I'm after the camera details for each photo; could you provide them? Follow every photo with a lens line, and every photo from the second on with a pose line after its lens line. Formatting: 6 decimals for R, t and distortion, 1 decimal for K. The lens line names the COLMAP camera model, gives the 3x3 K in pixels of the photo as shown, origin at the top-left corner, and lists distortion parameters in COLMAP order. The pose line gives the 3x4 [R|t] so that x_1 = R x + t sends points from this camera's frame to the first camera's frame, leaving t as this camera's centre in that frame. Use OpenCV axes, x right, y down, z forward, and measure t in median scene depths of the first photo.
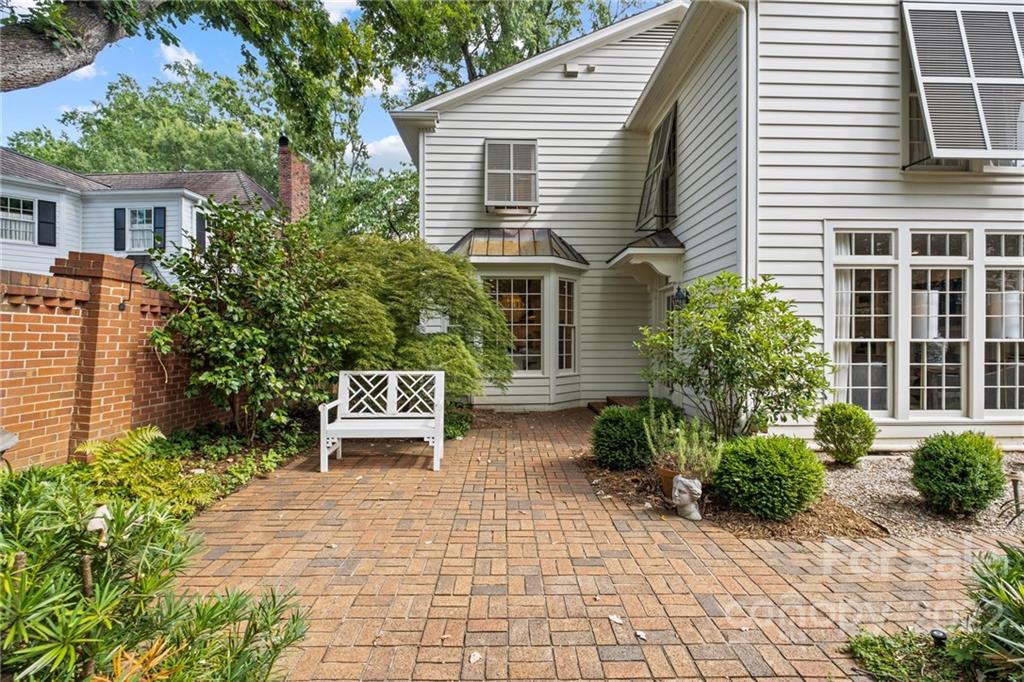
lens RADIAL K [[444.8, 0, 517.0], [0, 444.8, 339.4], [0, 0, 1]] dist [-0.000016, -0.003182]
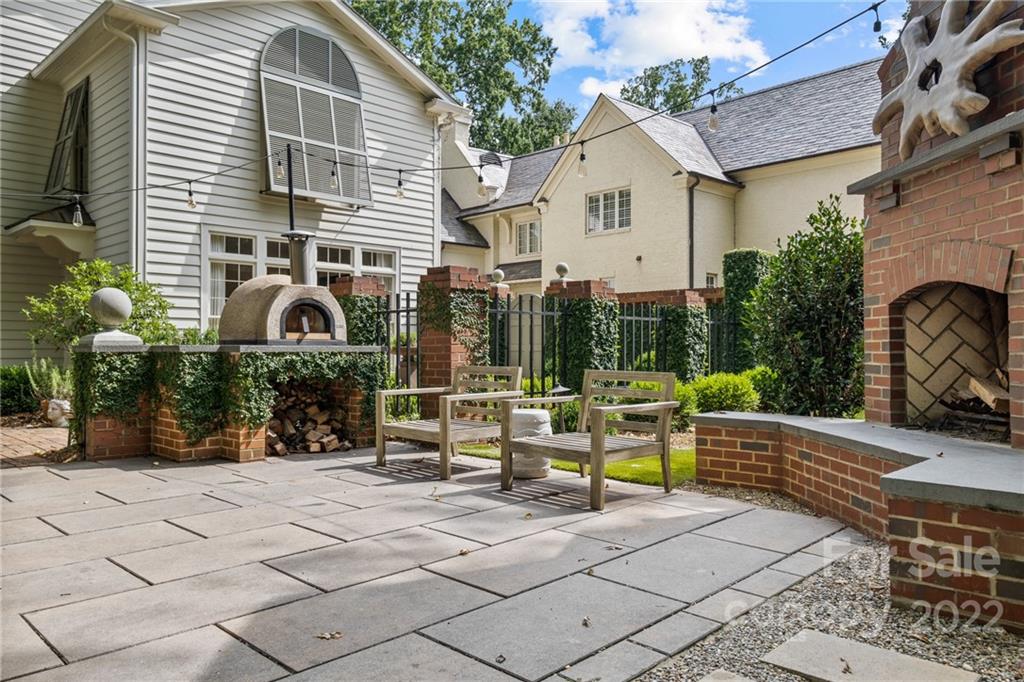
lens RADIAL K [[741.2, 0, 514.6], [0, 741.2, 343.0], [0, 0, 1]] dist [0.009783, 0.000349]
pose [[0.712188, 0.003776, 0.701979, -0.171657], [-0.002788, 0.999993, -0.002550, 0.080084], [-0.701984, -0.000141, 0.712193, -1.143456]]
